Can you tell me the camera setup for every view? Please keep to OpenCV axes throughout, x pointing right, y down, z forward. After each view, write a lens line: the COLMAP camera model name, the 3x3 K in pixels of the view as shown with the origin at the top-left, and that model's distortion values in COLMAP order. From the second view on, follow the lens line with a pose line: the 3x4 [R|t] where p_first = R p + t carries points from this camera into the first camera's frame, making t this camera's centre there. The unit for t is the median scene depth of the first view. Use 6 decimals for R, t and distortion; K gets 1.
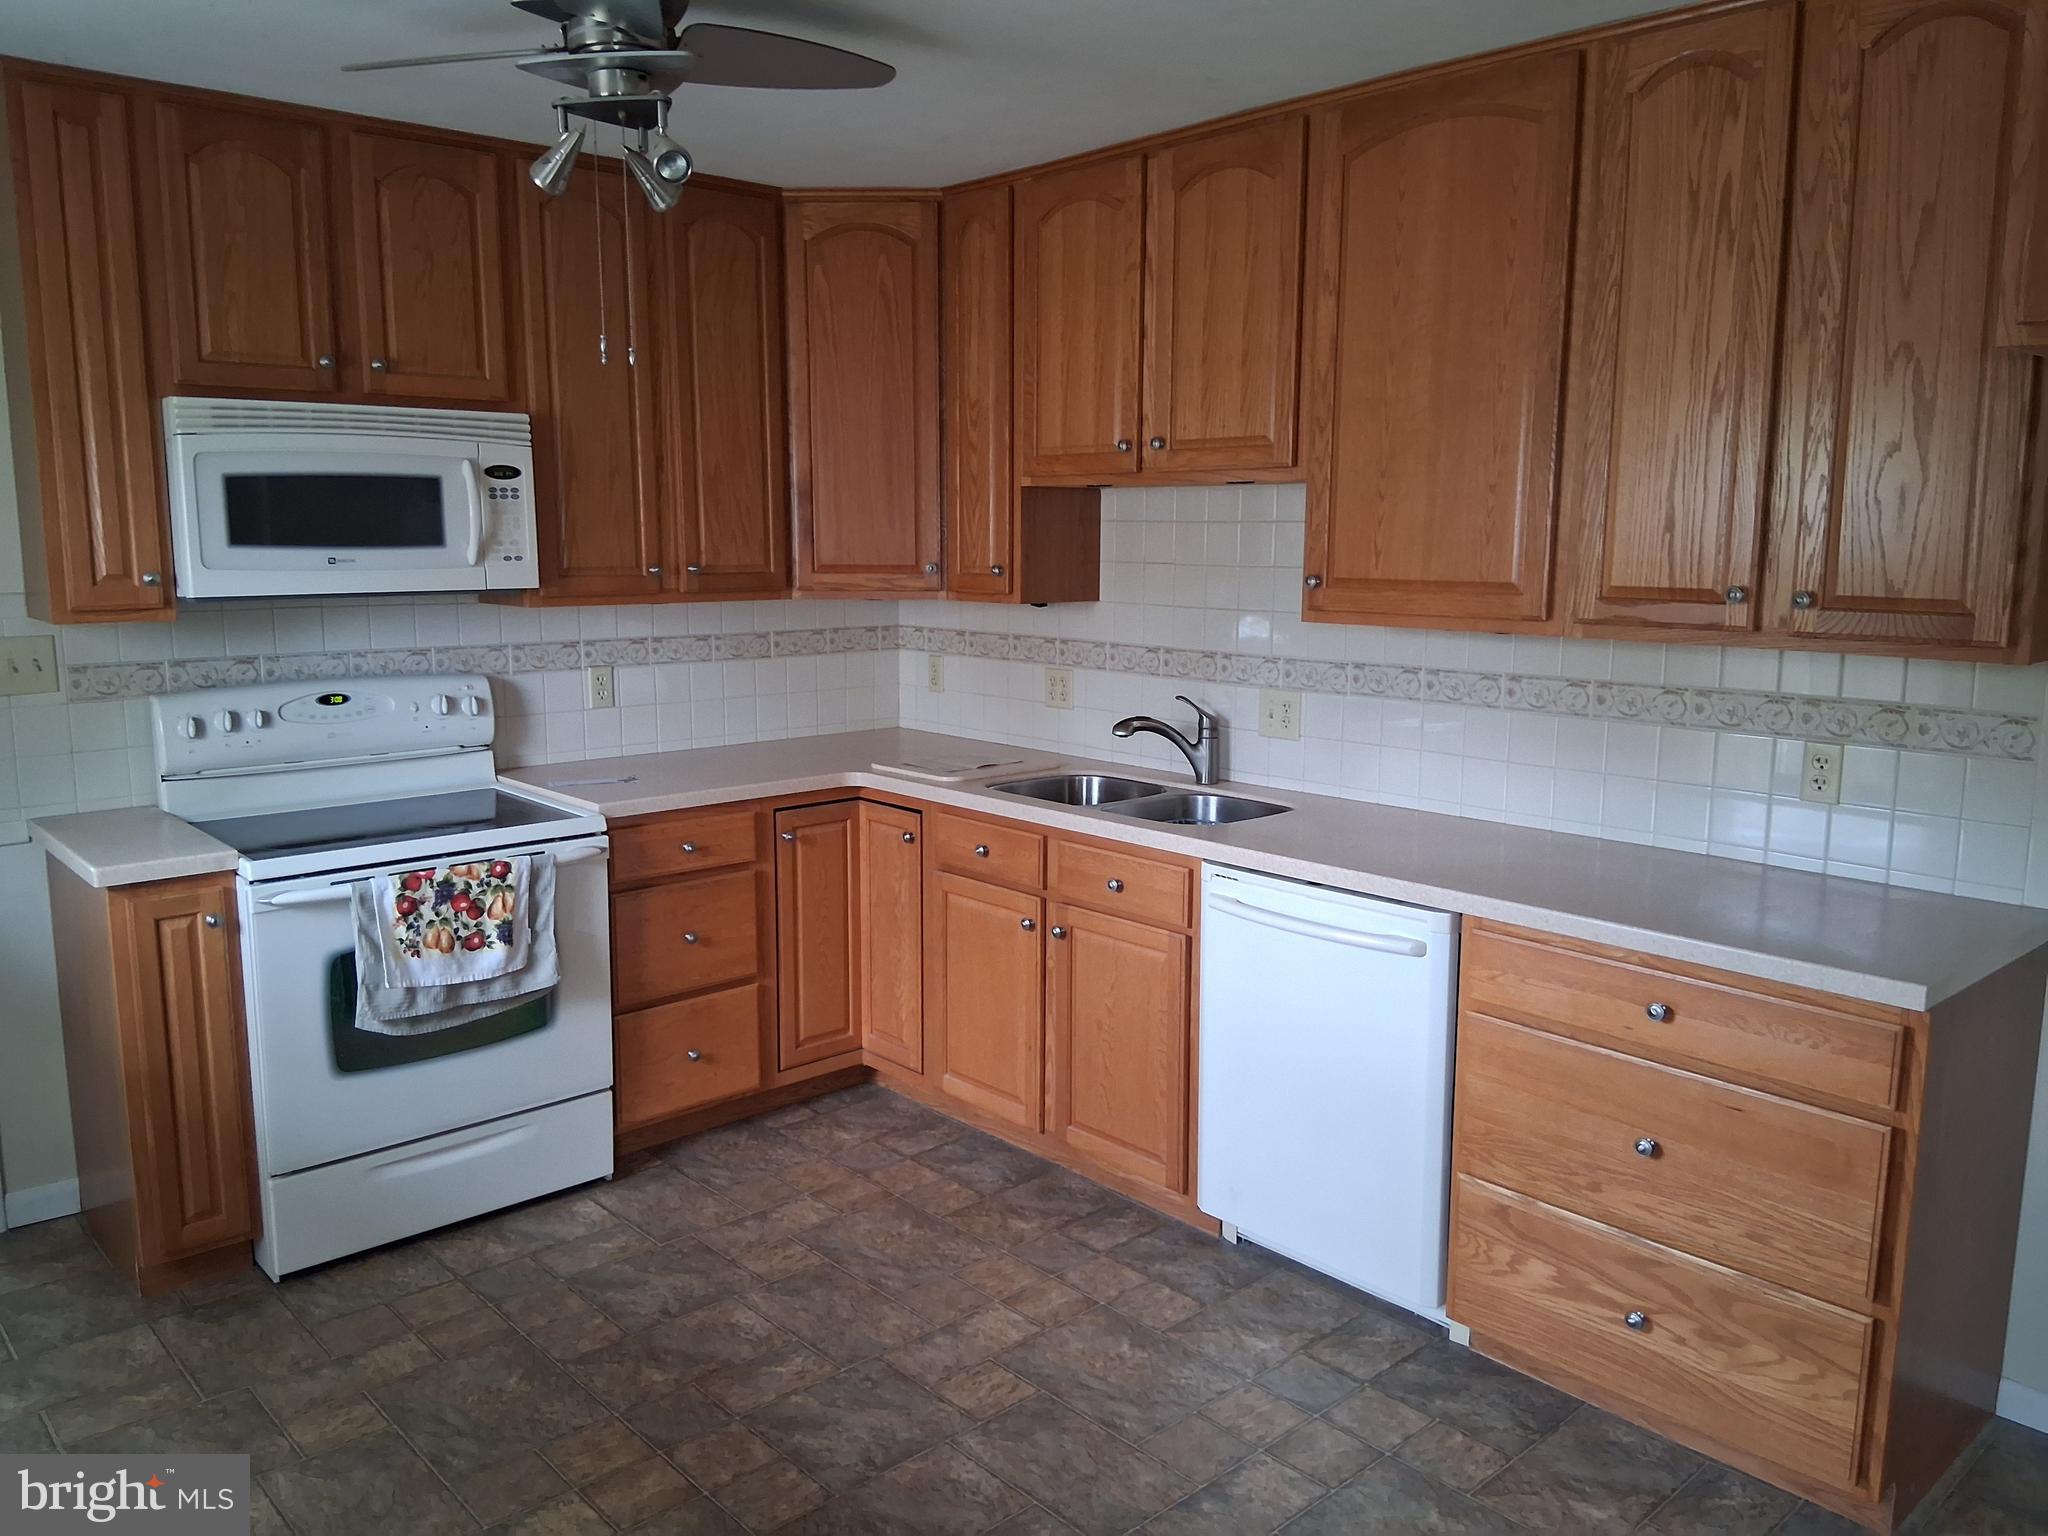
lens RADIAL K [[1546.9, 0, 1024.0], [0, 1546.9, 768.0], [0, 0, 1]] dist [0.121494, -0.218714]
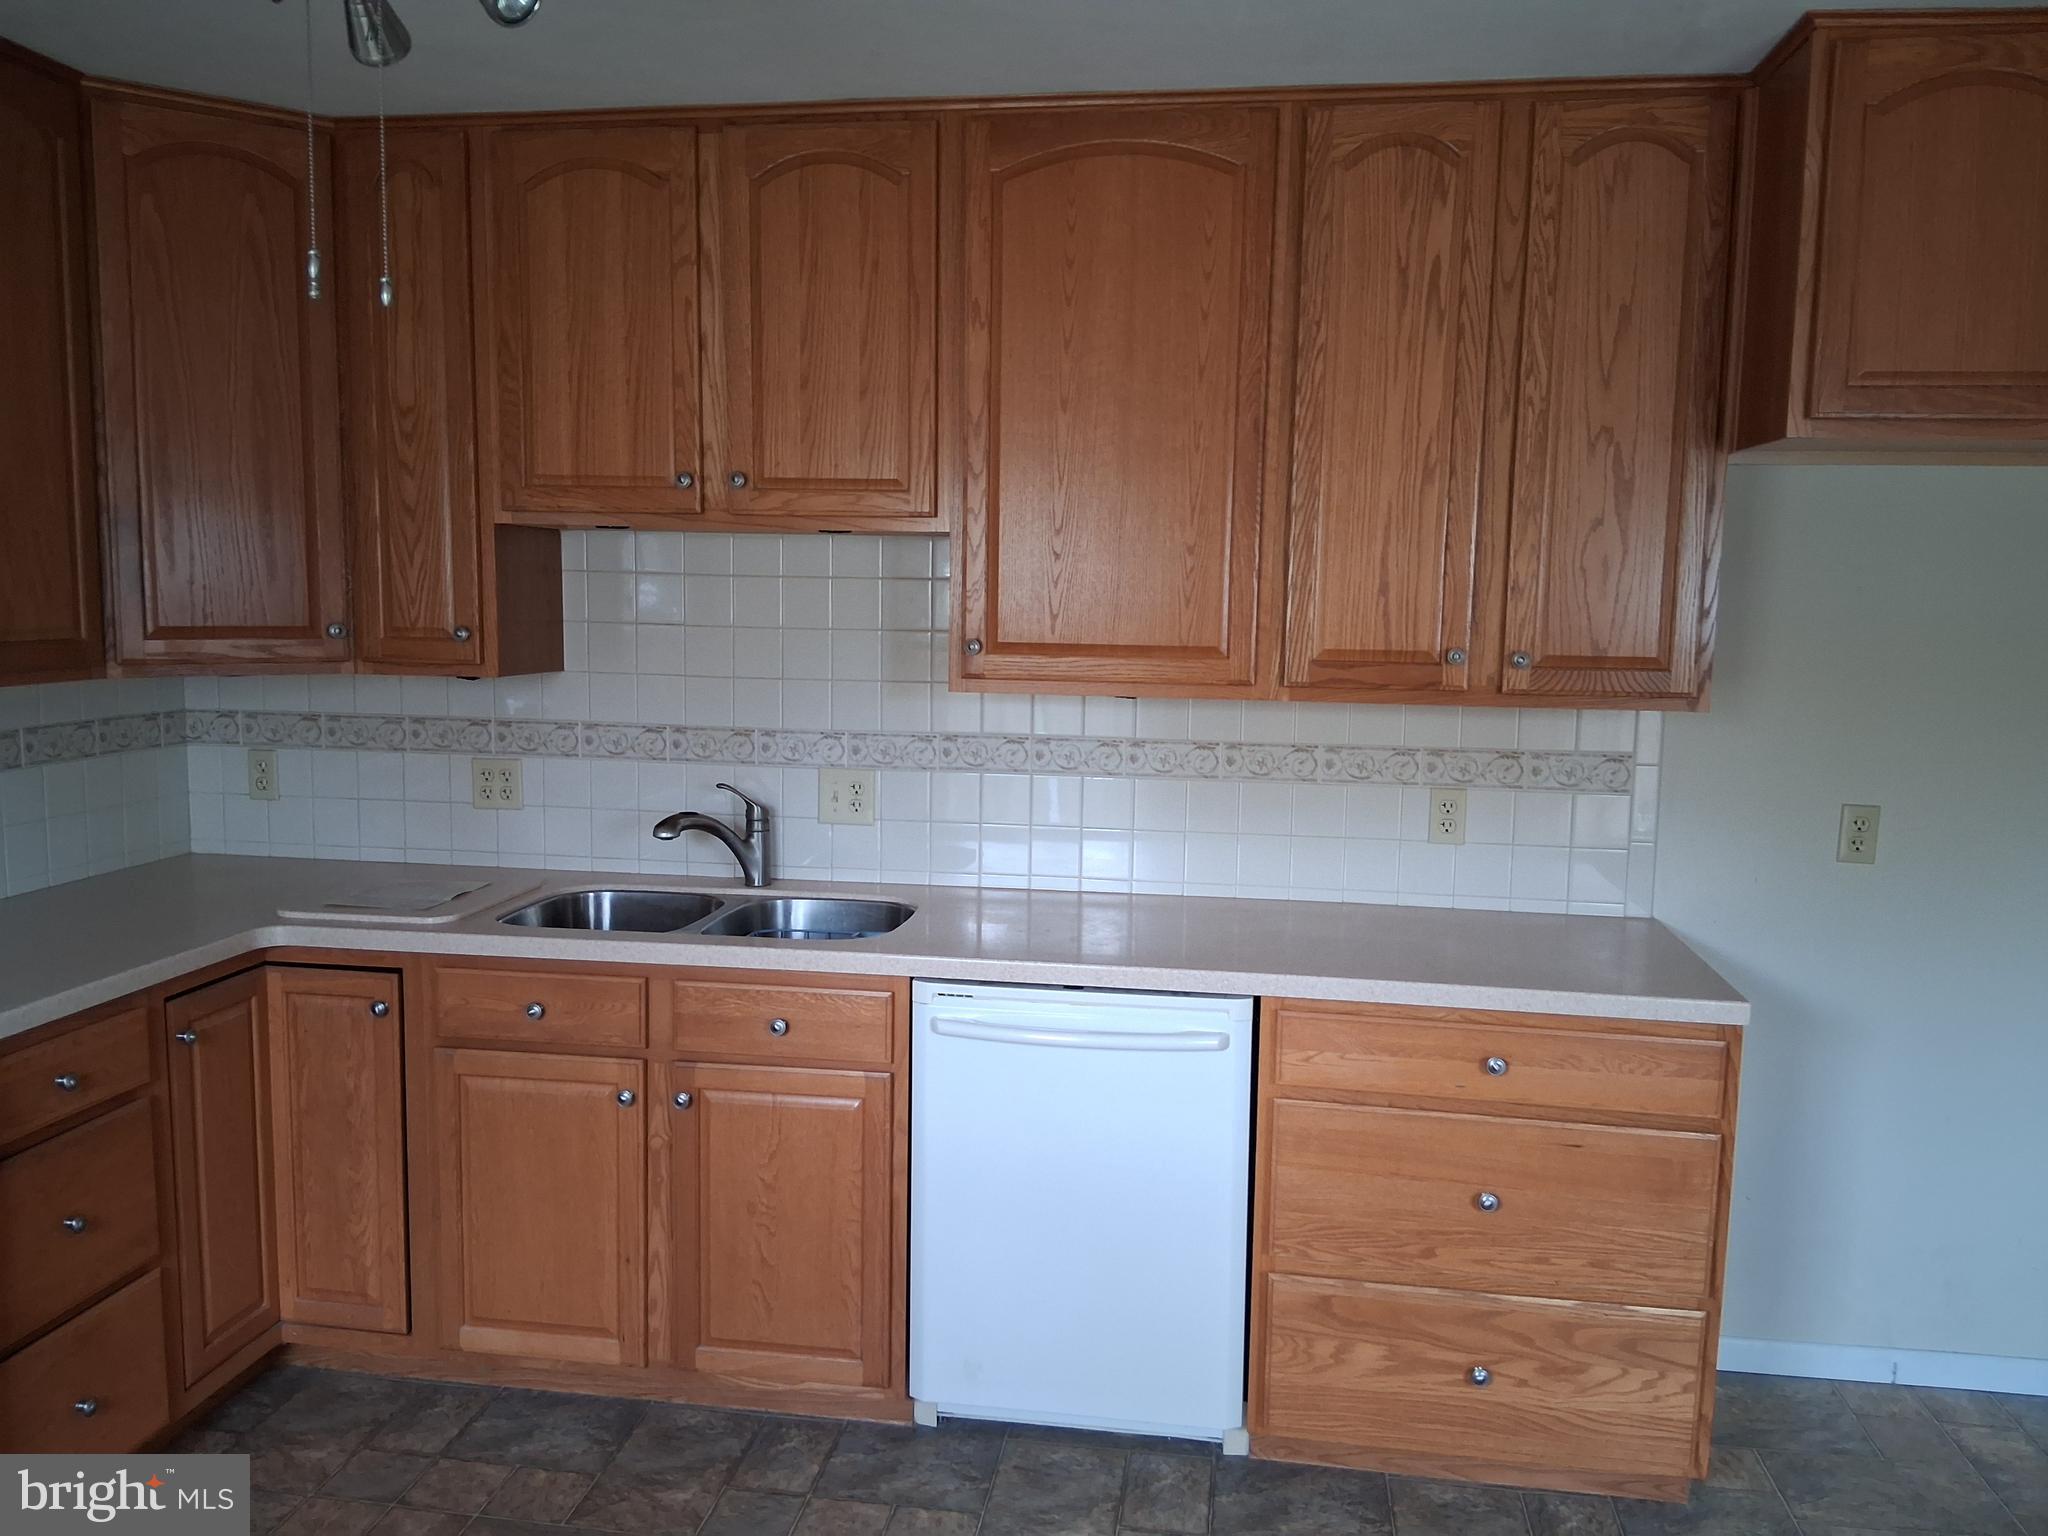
lens RADIAL K [[1546.9, 0, 1024.0], [0, 1546.9, 768.0], [0, 0, 1]] dist [0.121494, -0.218714]
pose [[0.774549, -0.063249, 0.629343, -0.362199], [0.084560, 0.996411, -0.003930, -0.046345], [-0.626836, 0.056261, 0.777118, 0.309294]]
